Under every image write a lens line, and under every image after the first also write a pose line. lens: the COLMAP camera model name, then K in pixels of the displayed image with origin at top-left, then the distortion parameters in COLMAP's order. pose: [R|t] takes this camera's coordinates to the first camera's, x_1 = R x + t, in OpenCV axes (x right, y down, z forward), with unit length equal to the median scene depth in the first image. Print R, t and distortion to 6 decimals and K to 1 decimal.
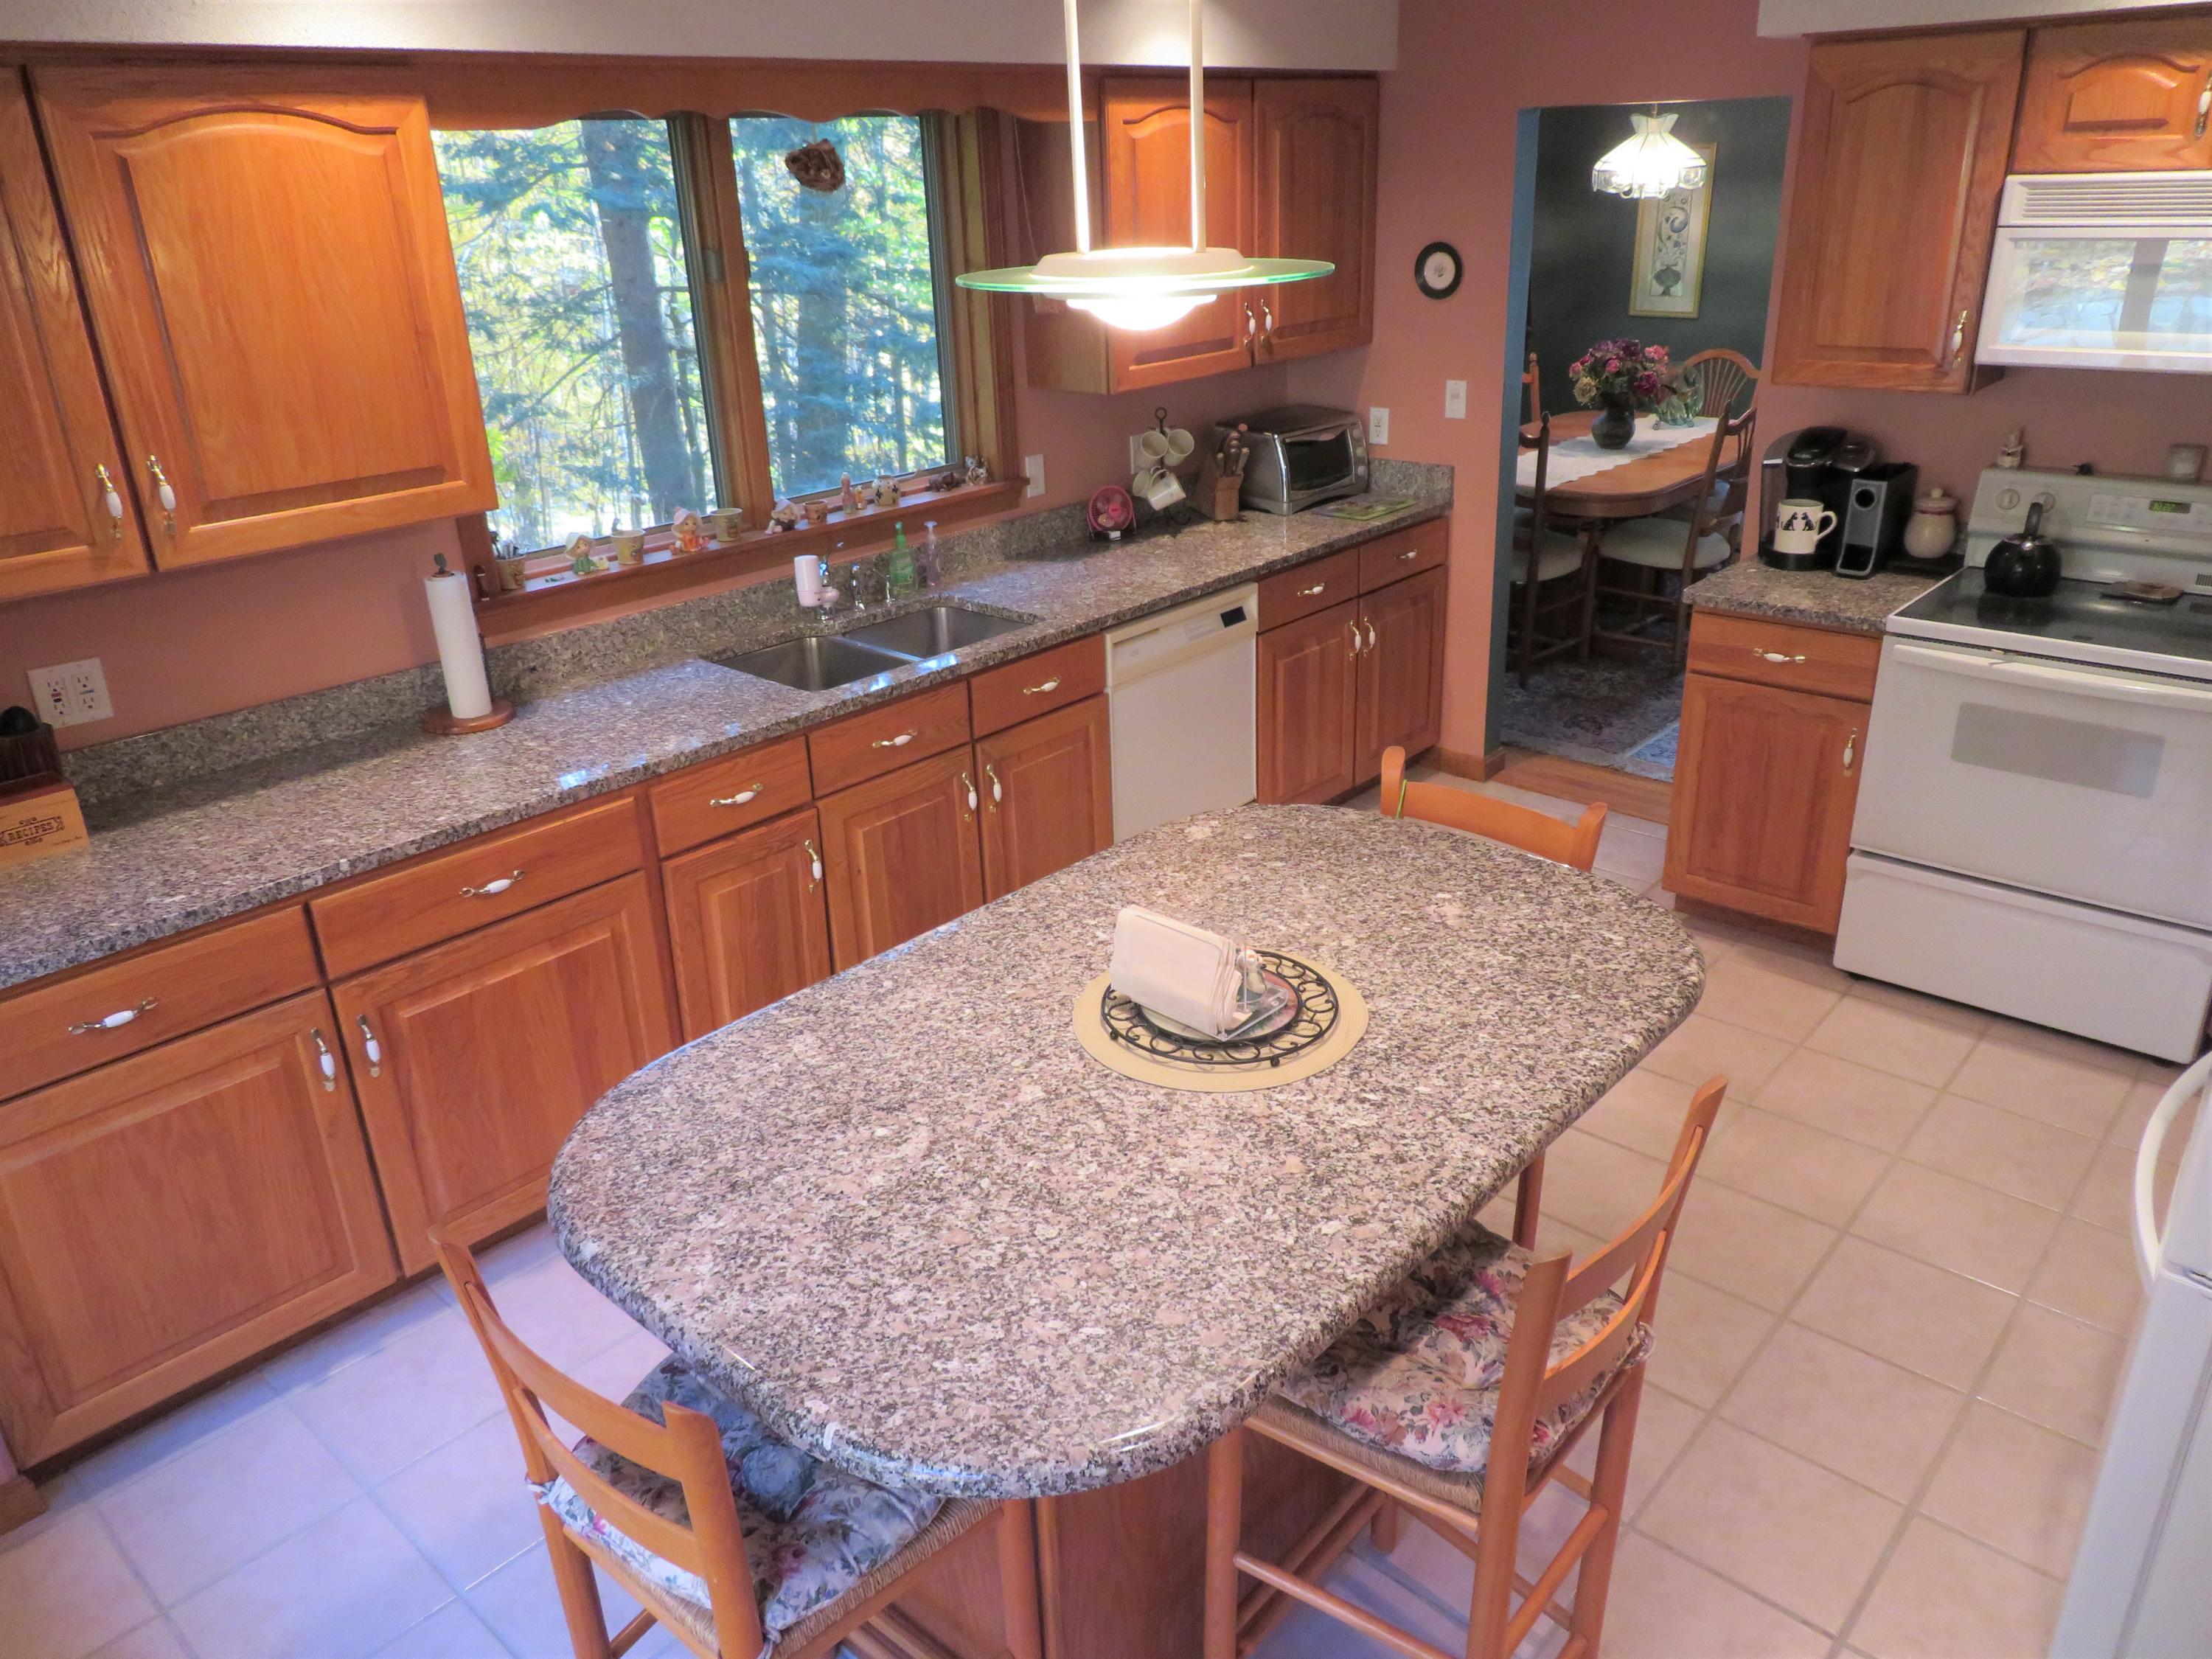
lens RADIAL K [[1577.4, 0, 1108.2], [0, 1577.4, 829.1], [0, 0, 1]] dist [-0.005859, -0.000880]
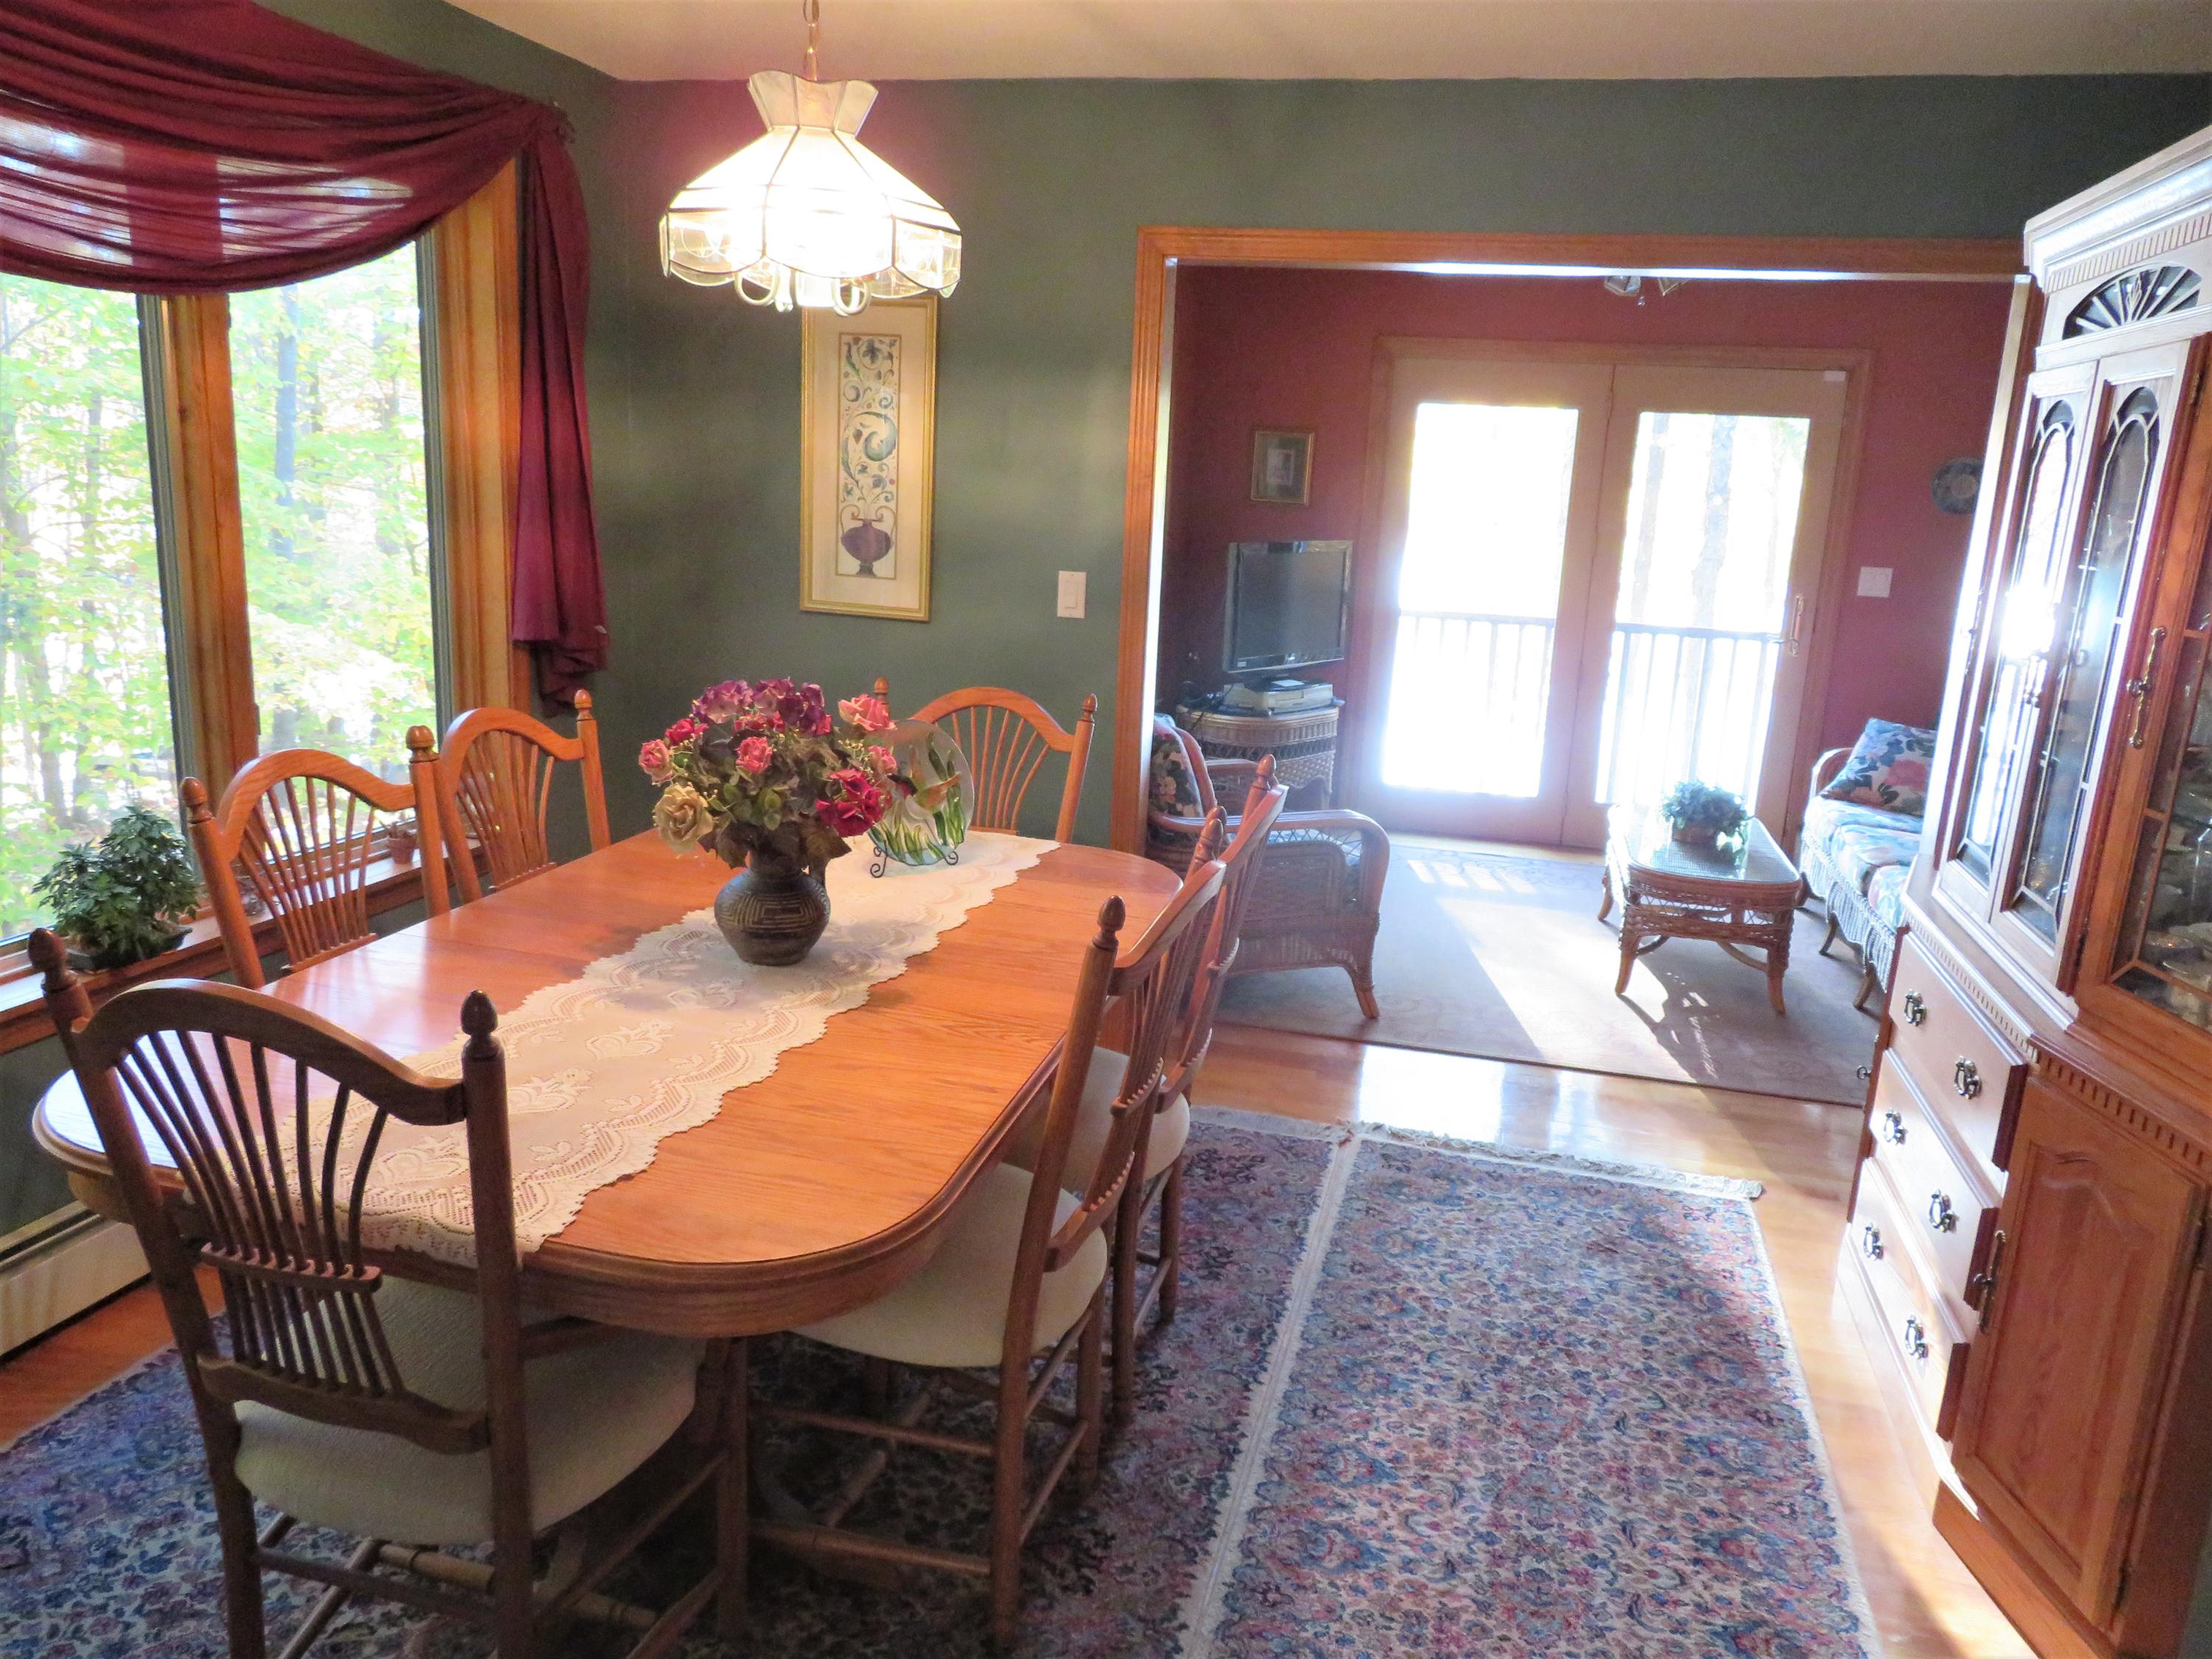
lens RADIAL K [[1577.4, 0, 1109.2], [0, 1577.4, 833.3], [0, 0, 1]] dist [-0.005859, -0.000880]
pose [[0.882084, -0.028049, 0.470257, 0.204358], [0.106604, 0.984217, -0.141256, -0.199308], [-0.458873, 0.174730, 0.871152, 0.602608]]
